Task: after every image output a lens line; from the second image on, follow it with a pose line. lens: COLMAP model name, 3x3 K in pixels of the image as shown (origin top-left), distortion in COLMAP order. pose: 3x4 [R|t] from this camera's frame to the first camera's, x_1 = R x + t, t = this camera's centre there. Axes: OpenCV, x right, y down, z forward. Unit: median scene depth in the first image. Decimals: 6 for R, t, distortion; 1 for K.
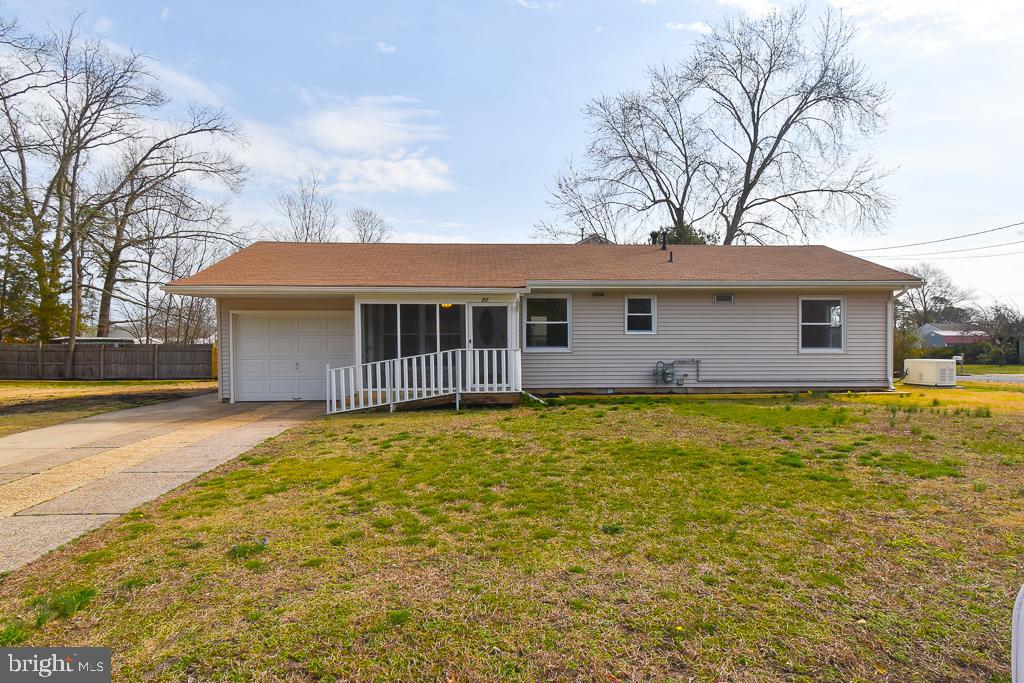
lens RADIAL K [[583.3, 0, 506.1], [0, 583.3, 357.5], [0, 0, 1]] dist [0.023142, -0.000360]
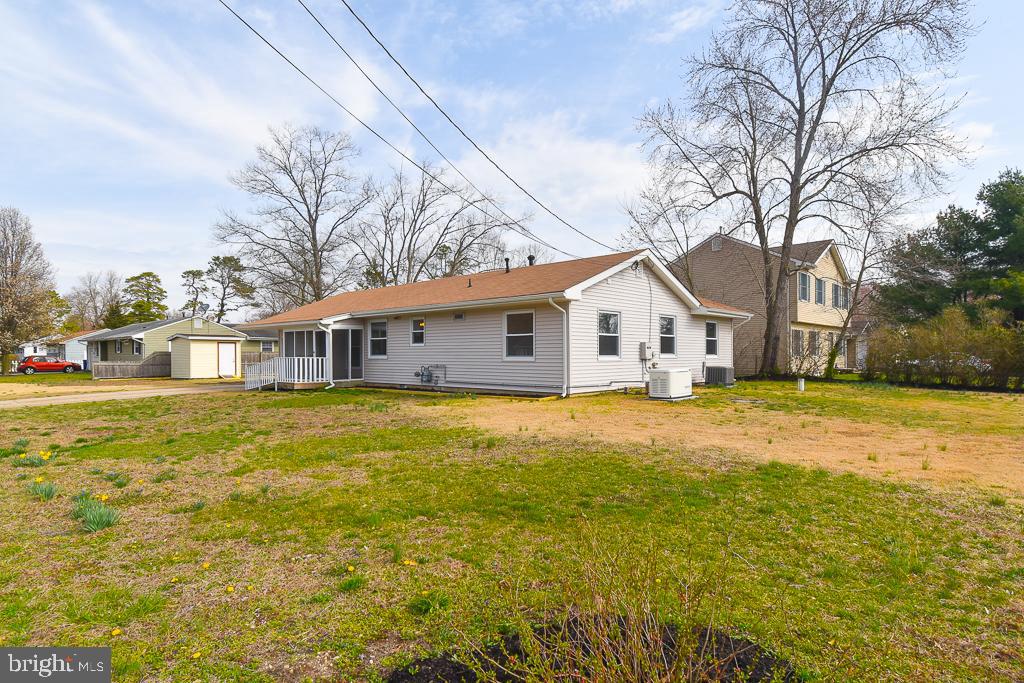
lens RADIAL K [[557.5, 0, 511.9], [0, 557.5, 358.0], [0, 0, 1]] dist [0.020766, -0.000232]
pose [[0.699097, 0.005080, -0.715009, 1.307036], [-0.002955, 0.999987, 0.004216, -0.017551], [0.715021, -0.000835, 0.699103, 0.248449]]
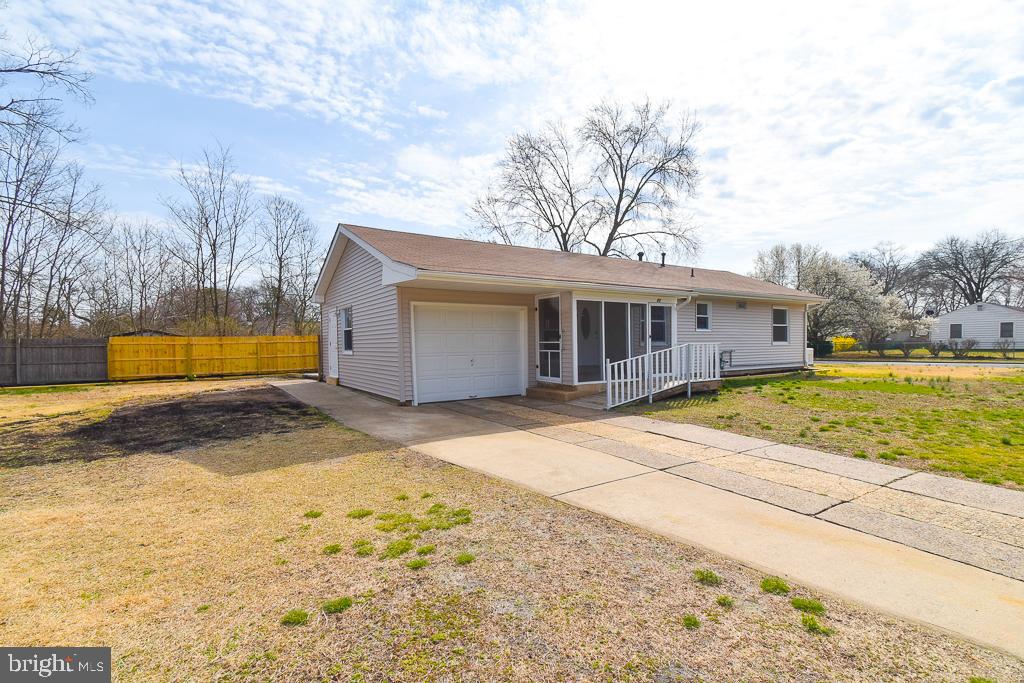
lens RADIAL K [[477.1, 0, 511.3], [0, 477.1, 340.8], [0, 0, 1]] dist [0.023863, -0.023807]
pose [[0.867323, -0.001867, 0.497742, -0.667415], [0.010734, 0.999831, -0.014955, -0.007291], [-0.497630, 0.018313, 0.867196, 0.288894]]
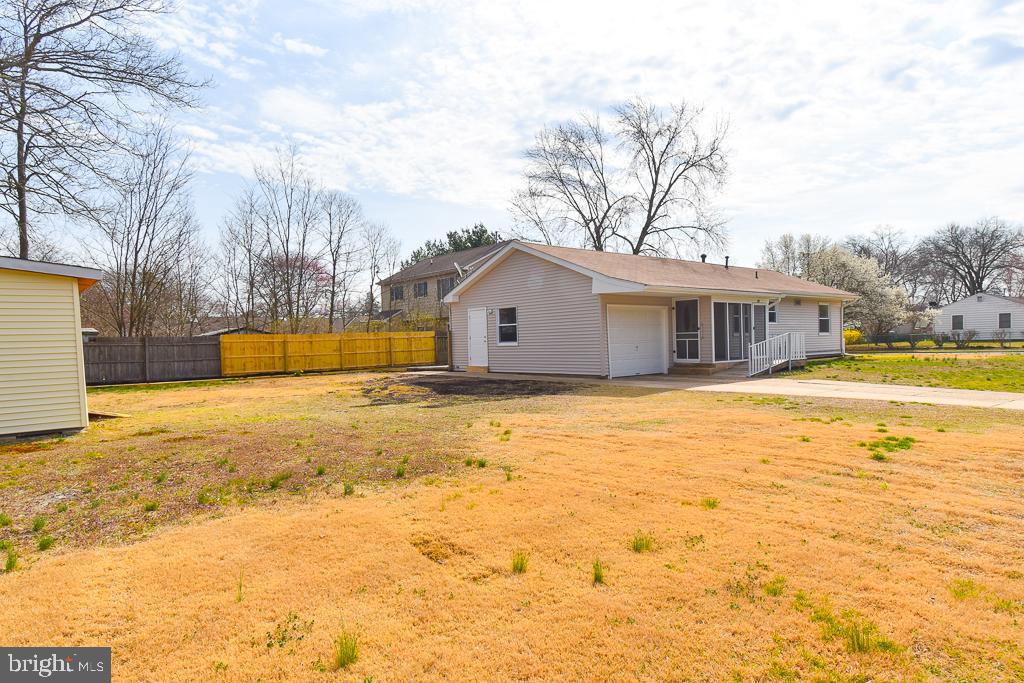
lens RADIAL K [[620.8, 0, 510.2], [0, 620.8, 341.1], [0, 0, 1]] dist [0.024999, -0.019718]
pose [[0.795305, -0.012892, 0.606072, -1.363954], [0.024591, 0.999637, -0.011006, 0.007543], [-0.605710, 0.023657, 0.795334, 0.084243]]
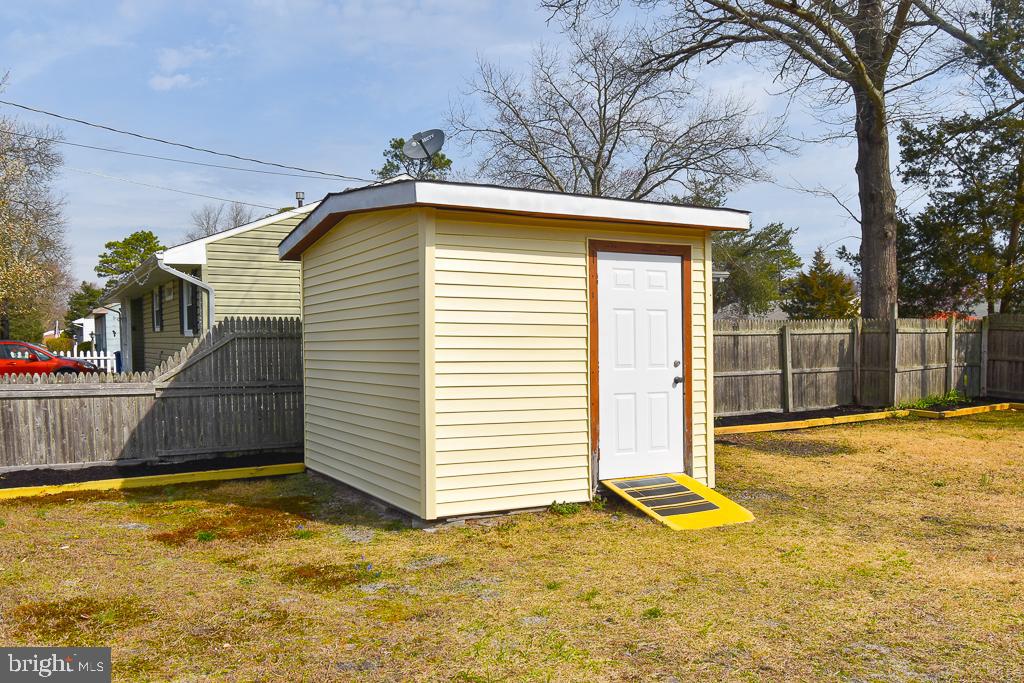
lens RADIAL K [[826.8, 0, 512.0], [0, 826.8, 341.5], [0, 0, 1]] dist [0.006342, -0.014151]
pose [[0.438981, 0.003950, -0.898488, -0.905020], [0.000198, 0.999990, 0.004493, -0.015589], [0.898496, -0.002150, 0.438976, 0.779446]]
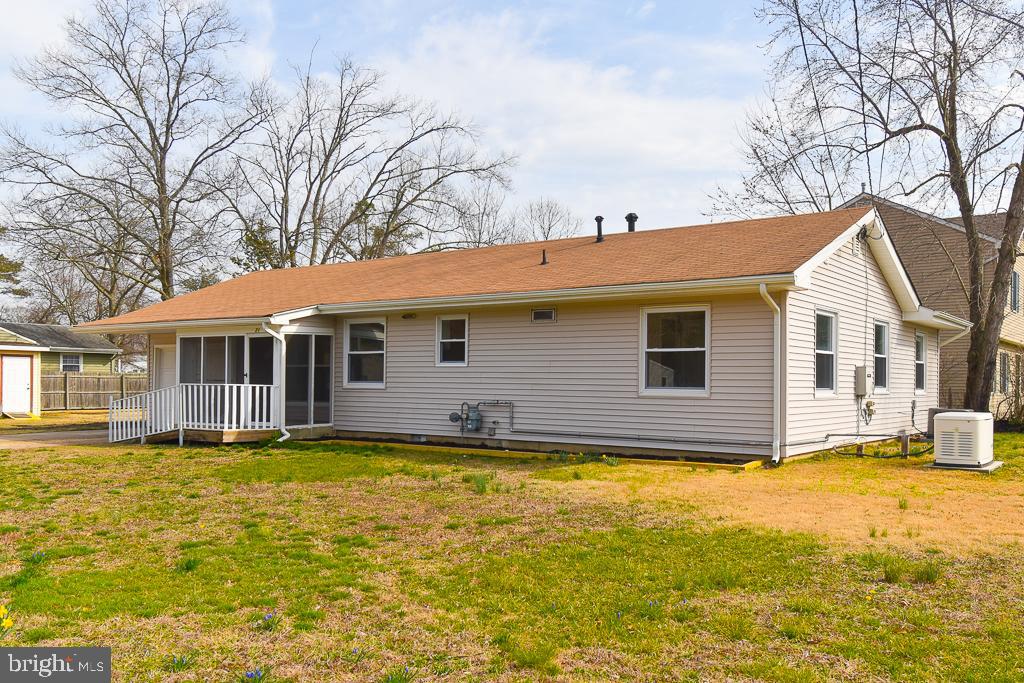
lens RADIAL K [[877.4, 0, 511.9], [0, 877.4, 376.7], [0, 0, 1]] dist [0.005097, -0.002379]
pose [[0.772940, 0.006453, -0.634446, 1.012338], [-0.016311, 0.999820, -0.009702, -0.016681], [0.634269, 0.017847, 0.772906, 0.165877]]
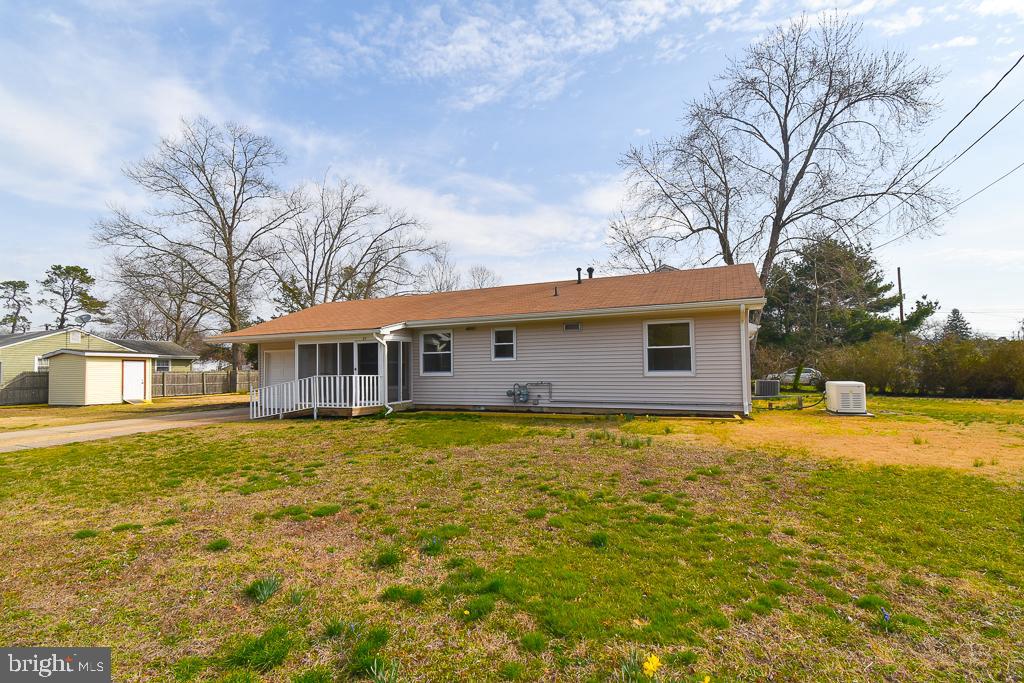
lens RADIAL K [[472.0, 0, 509.8], [0, 472.0, 357.2], [0, 0, 1]] dist [0.027935, -0.021702]
pose [[0.890450, -0.021587, -0.454568, 0.672332], [0.006441, 0.999372, -0.034841, -0.013283], [0.455035, 0.028096, 0.890030, 0.155379]]
